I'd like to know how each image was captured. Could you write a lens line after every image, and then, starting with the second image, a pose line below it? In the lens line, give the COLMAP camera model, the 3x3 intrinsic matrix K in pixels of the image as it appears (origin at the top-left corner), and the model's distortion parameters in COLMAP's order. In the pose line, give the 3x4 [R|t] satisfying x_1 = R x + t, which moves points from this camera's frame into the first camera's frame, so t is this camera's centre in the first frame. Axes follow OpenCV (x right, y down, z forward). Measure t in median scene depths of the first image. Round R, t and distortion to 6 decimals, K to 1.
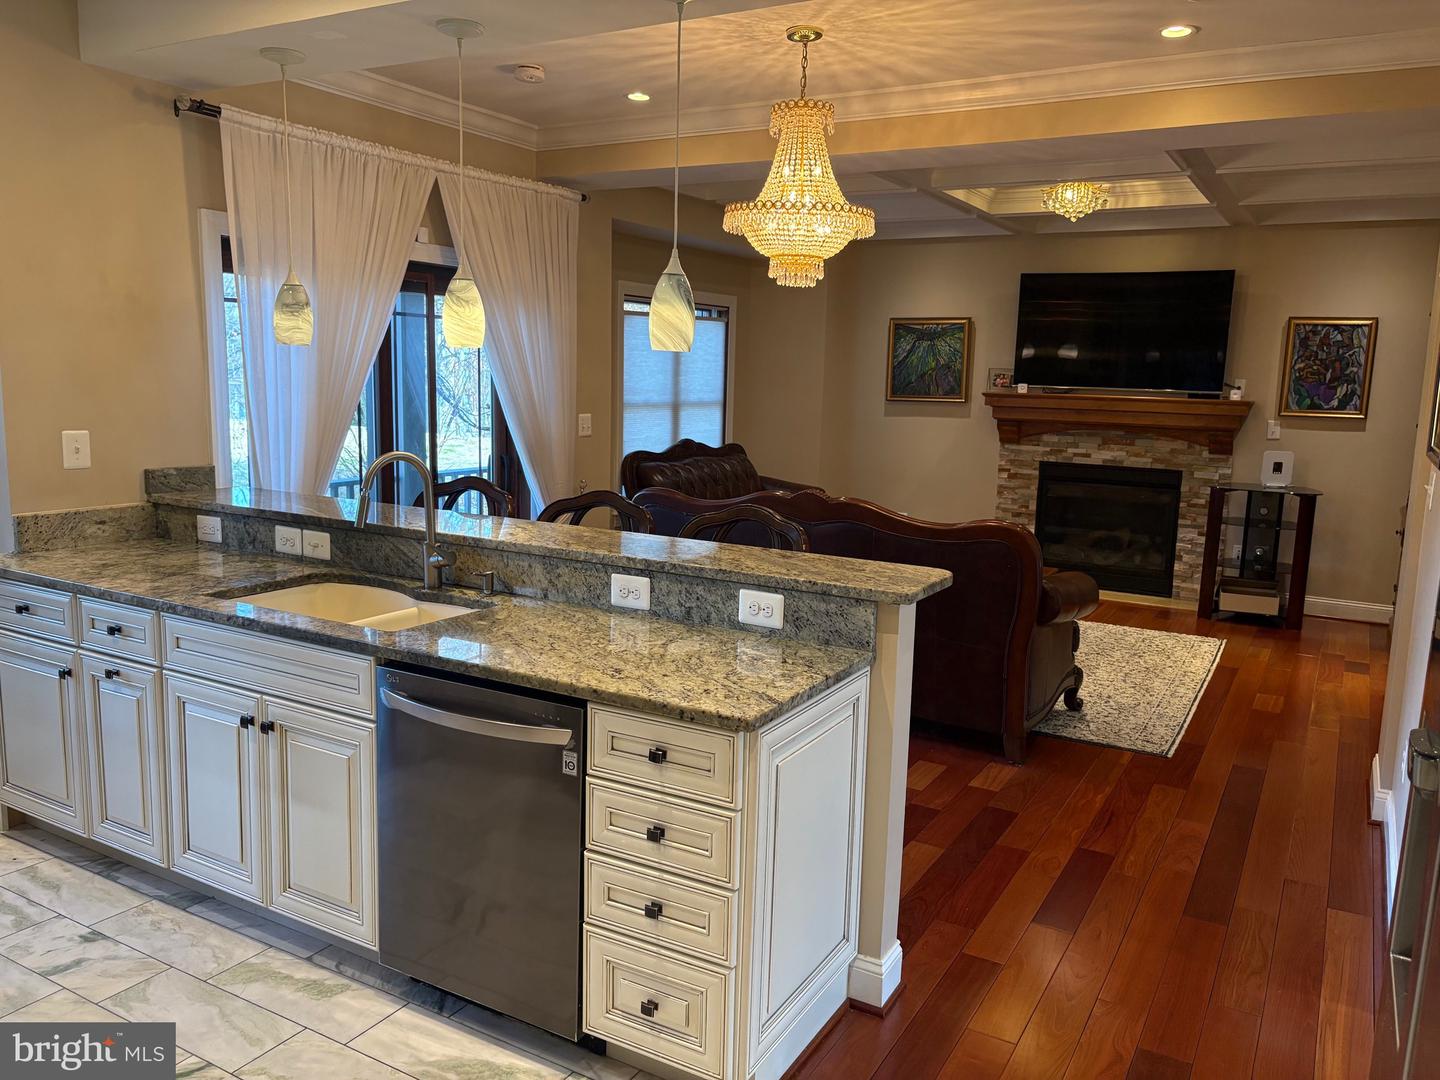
lens RADIAL K [[1098.9, 0, 720.0], [0, 1098.9, 540.0], [0, 0, 1]] dist [0.024434, -0.000061]
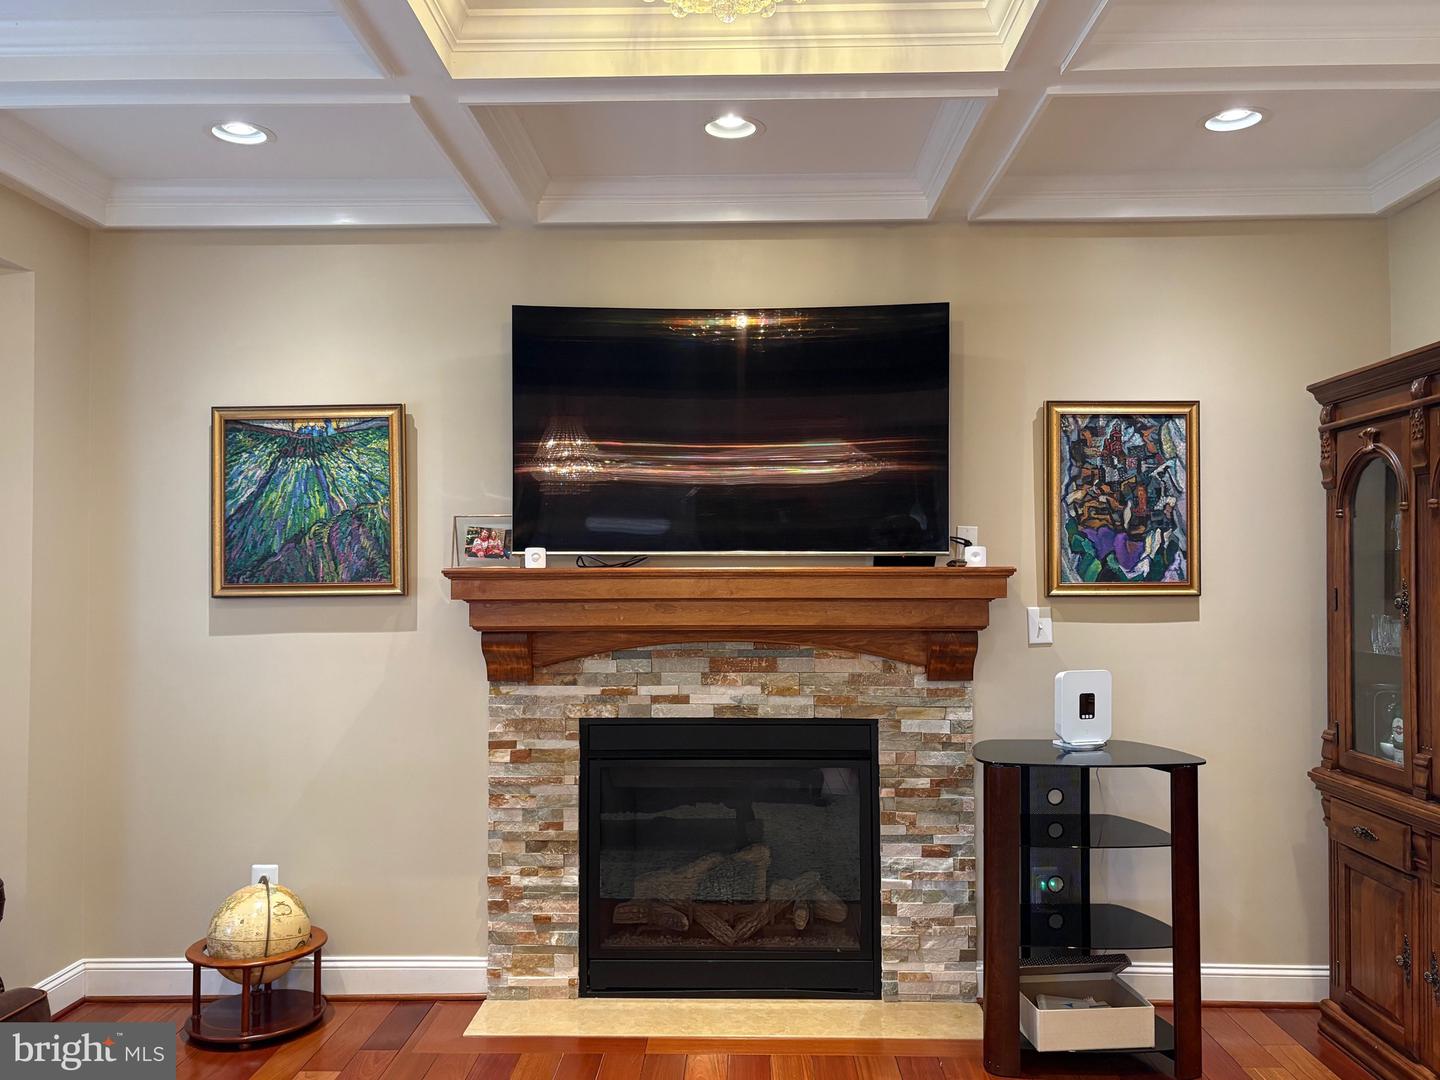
lens RADIAL K [[1139.1, 0, 720.0], [0, 1139.1, 540.0], [0, 0, 1]] dist [0.048053, -0.122551]
pose [[0.875481, -0.015635, 0.483000, 0.125981], [0.100146, 0.983649, -0.149683, -0.072367], [-0.472762, 0.179415, 0.862732, 0.599338]]
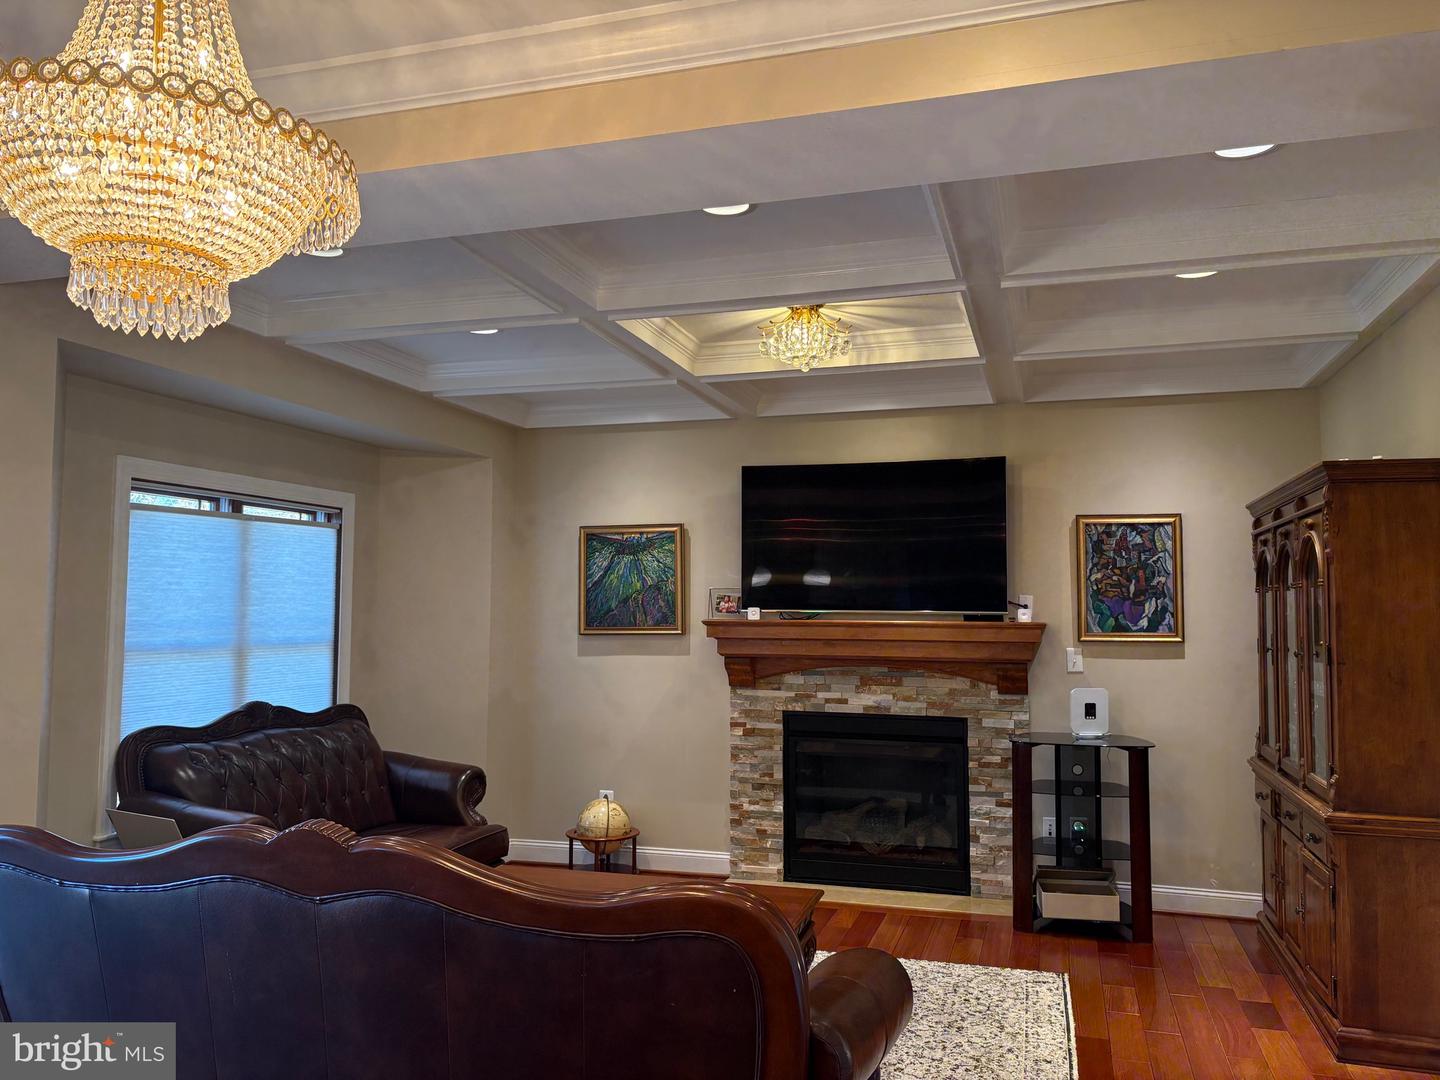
lens RADIAL K [[1071.2, 0, 703.8], [0, 1071.2, 529.9], [0, 0, 1]] dist [0.083213, -0.345007]
pose [[0.976963, -0.006201, 0.213320, 0.090532], [0.054131, 0.974088, -0.219597, -0.036599], [-0.206431, 0.226086, 0.951983, 0.315516]]
